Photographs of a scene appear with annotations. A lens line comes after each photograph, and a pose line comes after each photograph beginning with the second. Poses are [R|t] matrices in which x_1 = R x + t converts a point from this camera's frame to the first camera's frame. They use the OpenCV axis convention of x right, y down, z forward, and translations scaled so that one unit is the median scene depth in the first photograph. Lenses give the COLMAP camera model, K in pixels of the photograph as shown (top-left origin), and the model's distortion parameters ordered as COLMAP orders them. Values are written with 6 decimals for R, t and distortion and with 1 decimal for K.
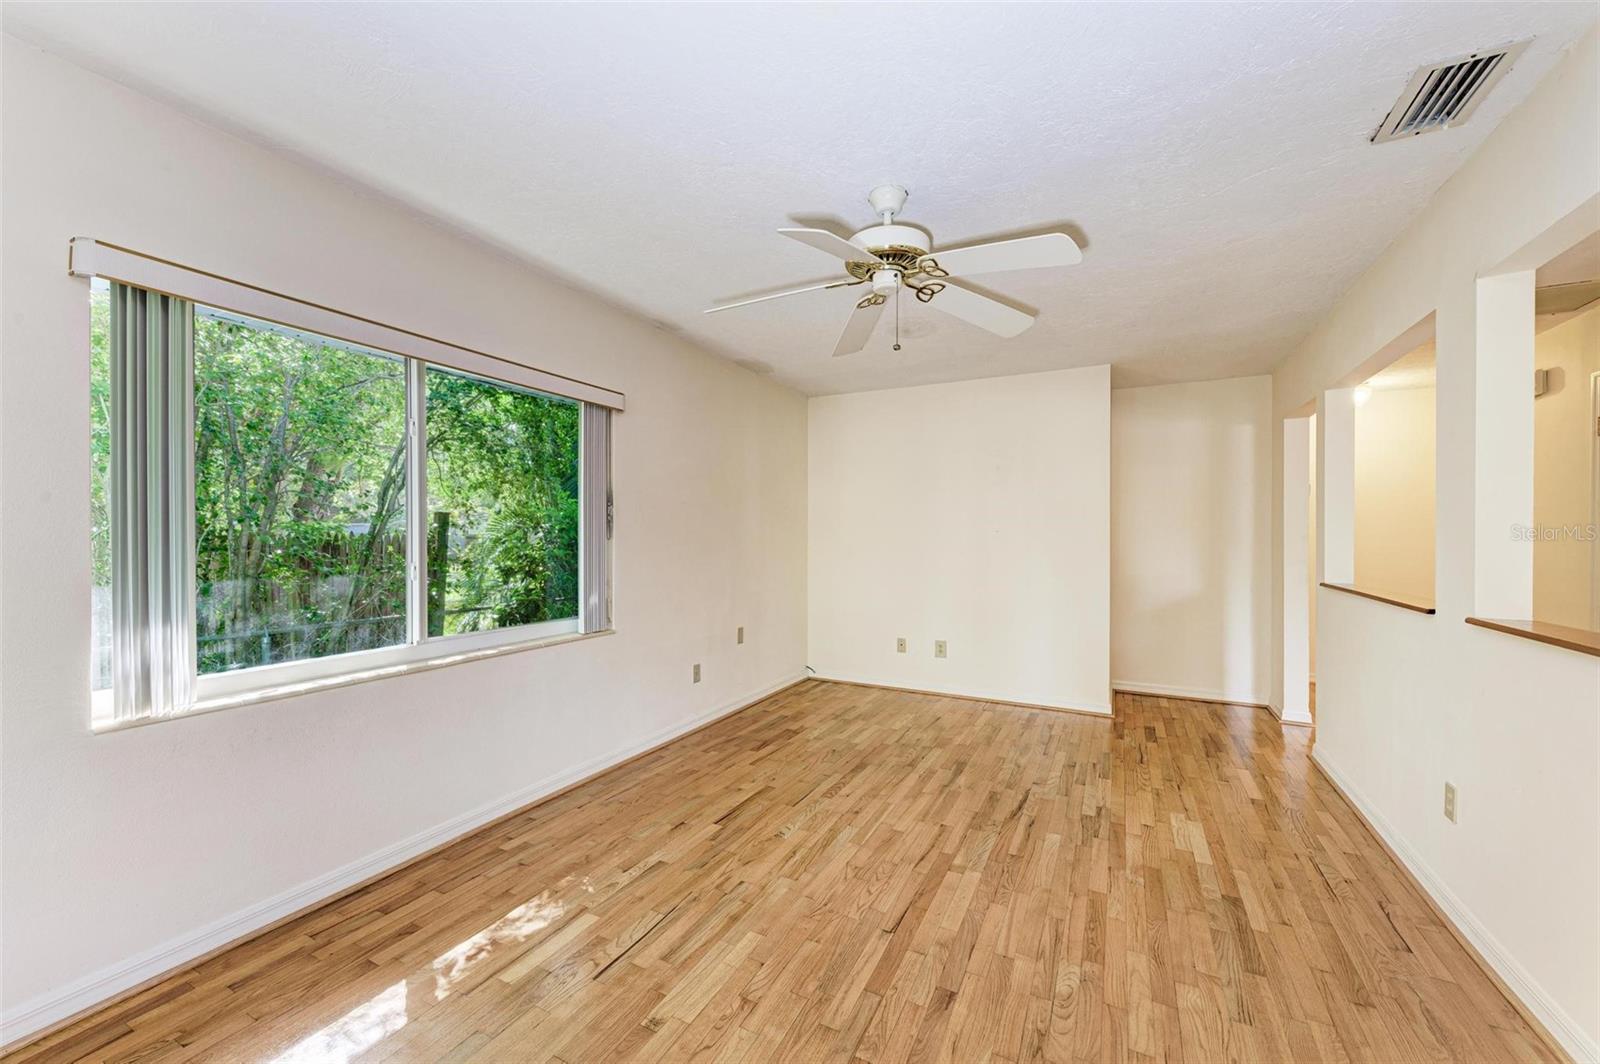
lens RADIAL K [[612.4, 0, 801.7], [0, 612.4, 537.8], [0, 0, 1]] dist [0.012344, -0.000187]
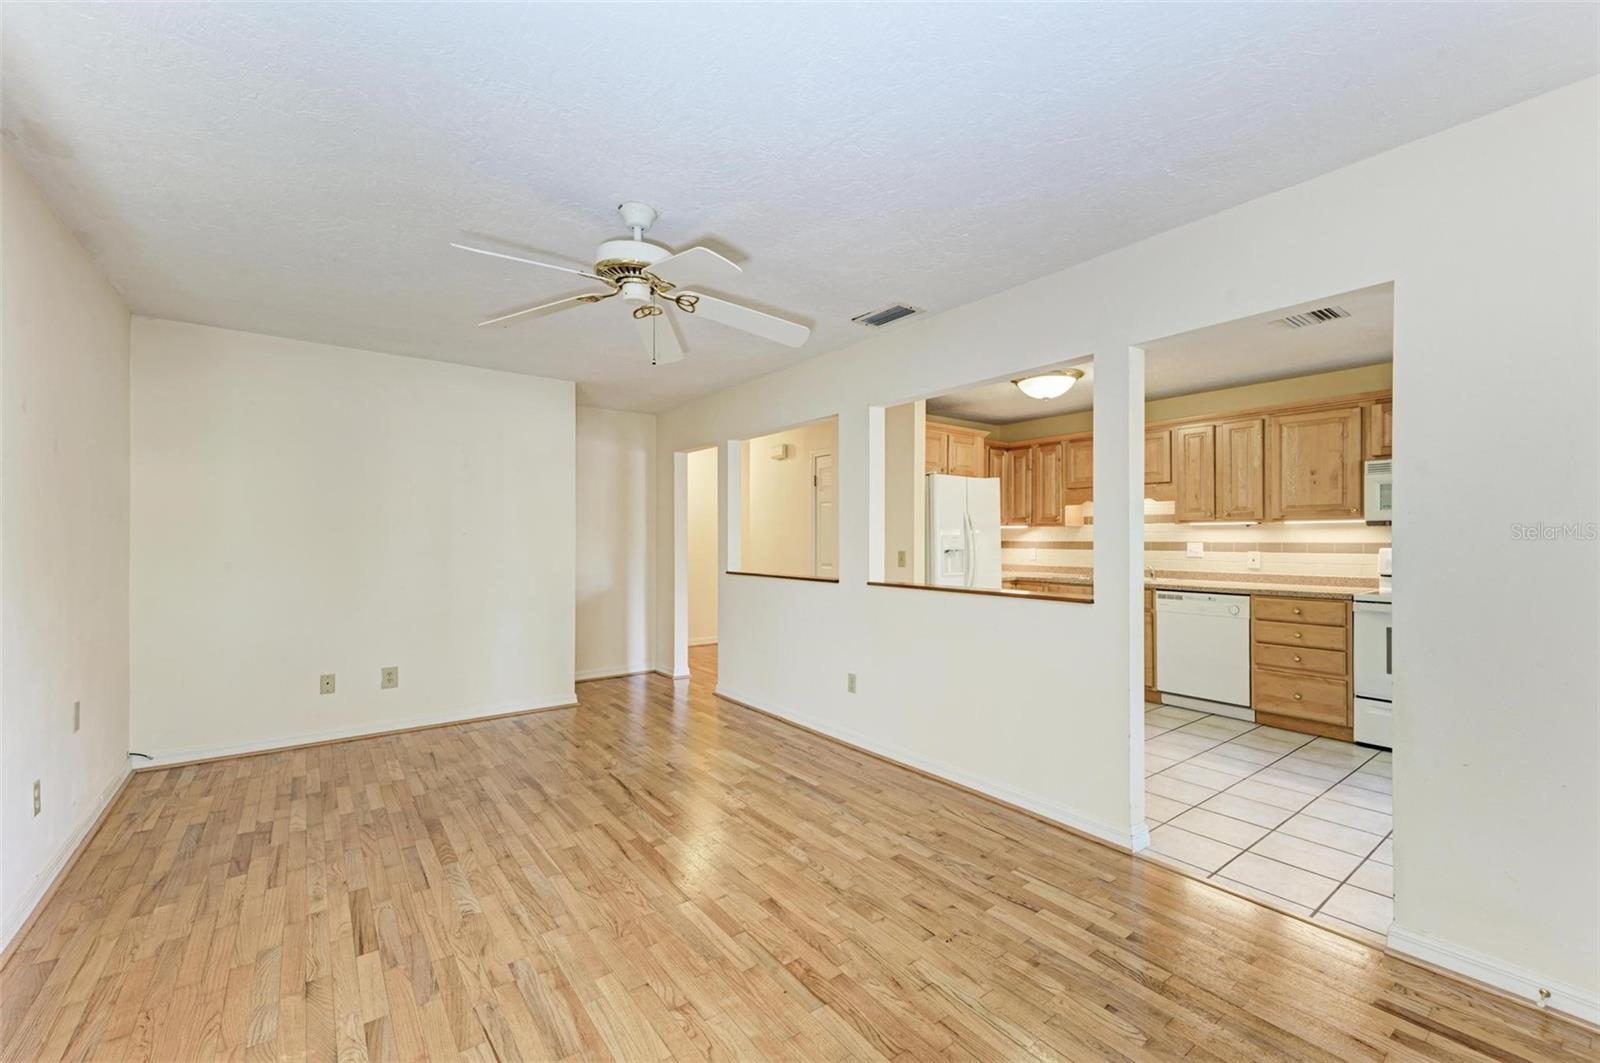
lens RADIAL K [[652.0, 0, 801.0], [0, 652.0, 537.5], [0, 0, 1]] dist [0.022447, -0.008896]
pose [[0.429507, 0.000864, 0.903063, -0.543324], [0.004427, 0.999986, -0.003062, -0.001275], [-0.903052, 0.005313, 0.429497, 0.206389]]
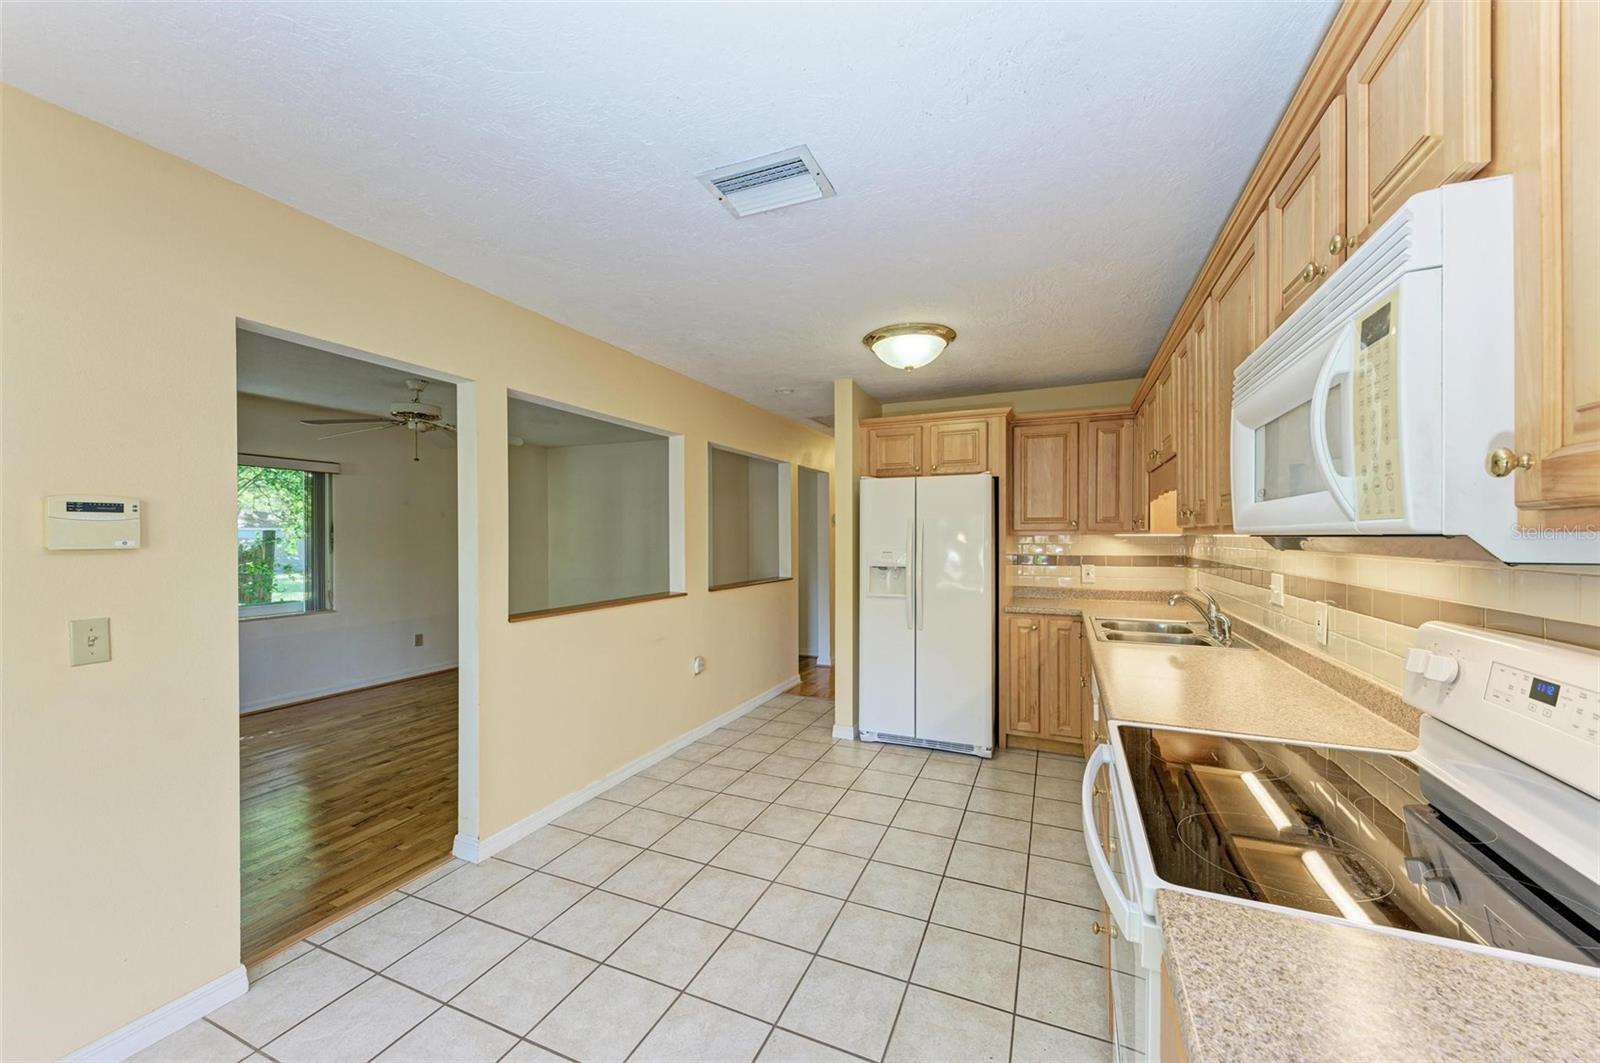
lens RADIAL K [[595.3, 0, 803.1], [0, 595.3, 536.0], [0, 0, 1]] dist [0.017067, -0.005771]
pose [[0.997786, -0.003806, 0.066398, 0.915599], [0.004108, 0.999982, -0.004414, -0.035245], [-0.066380, 0.004677, 0.997783, -0.729882]]
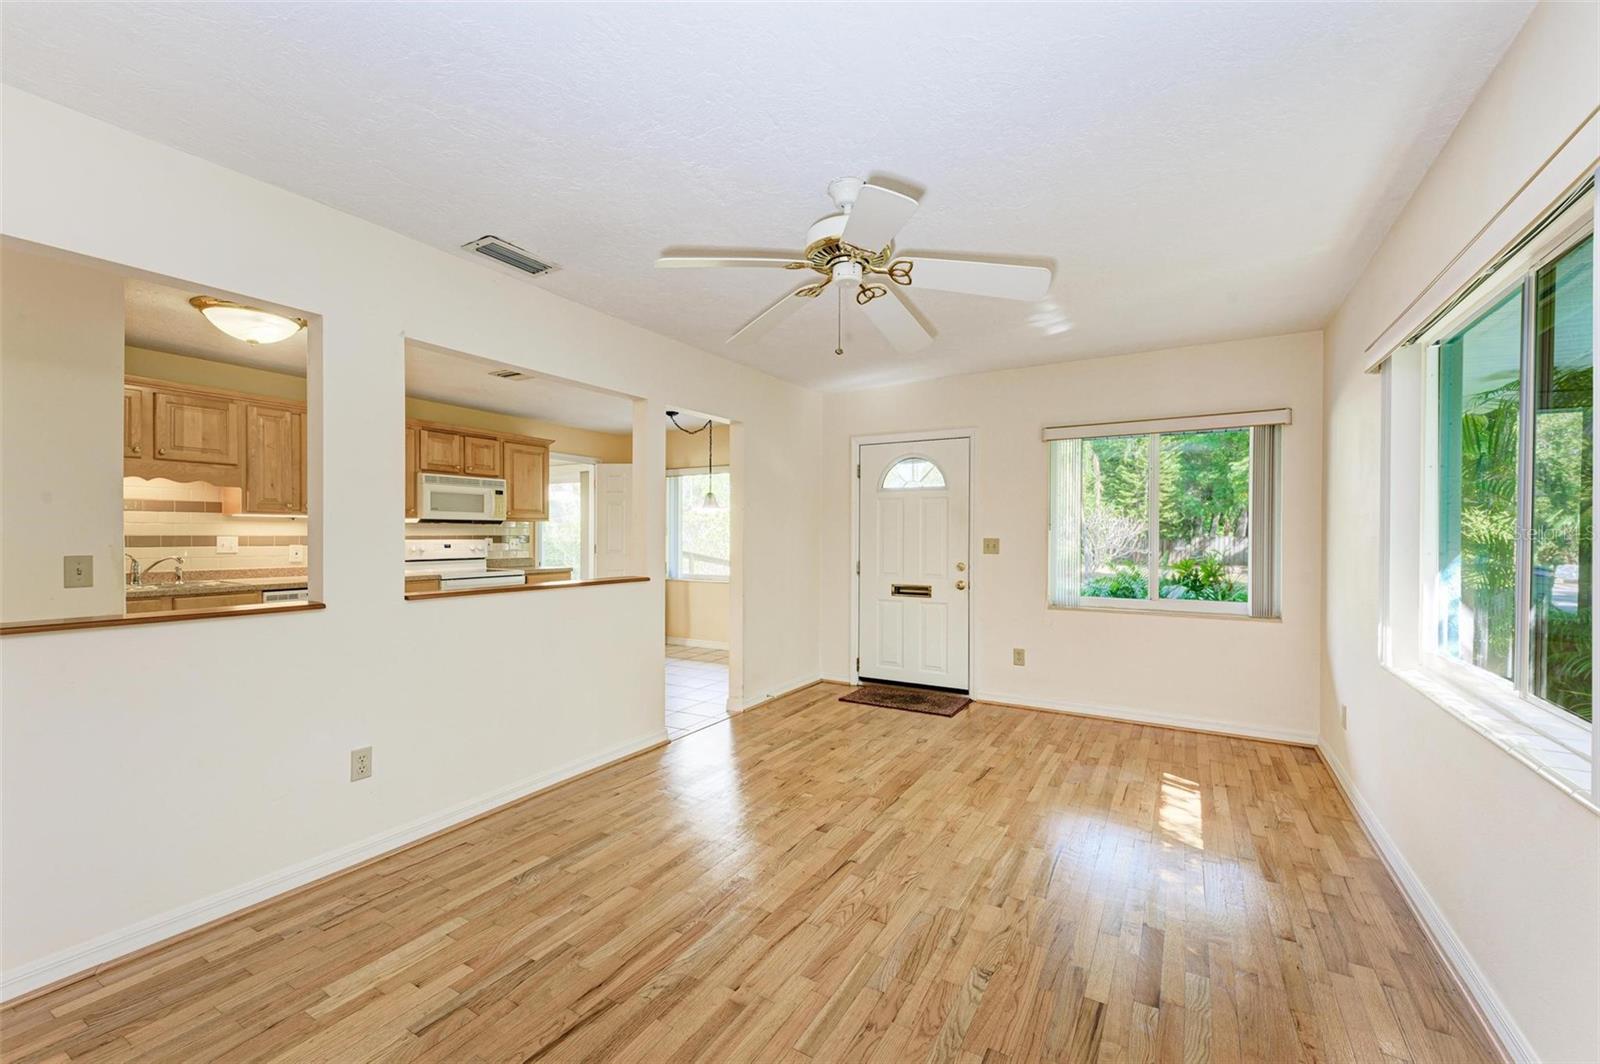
lens RADIAL K [[652.0, 0, 801.0], [0, 652.0, 538.0], [0, 0, 1]] dist [0.022447, -0.008896]
pose [[-0.998566, -0.005025, 0.053294, 0.115207], [-0.004485, 0.999938, 0.010237, -0.006167], [-0.053342, 0.009984, -0.998526, 1.510801]]
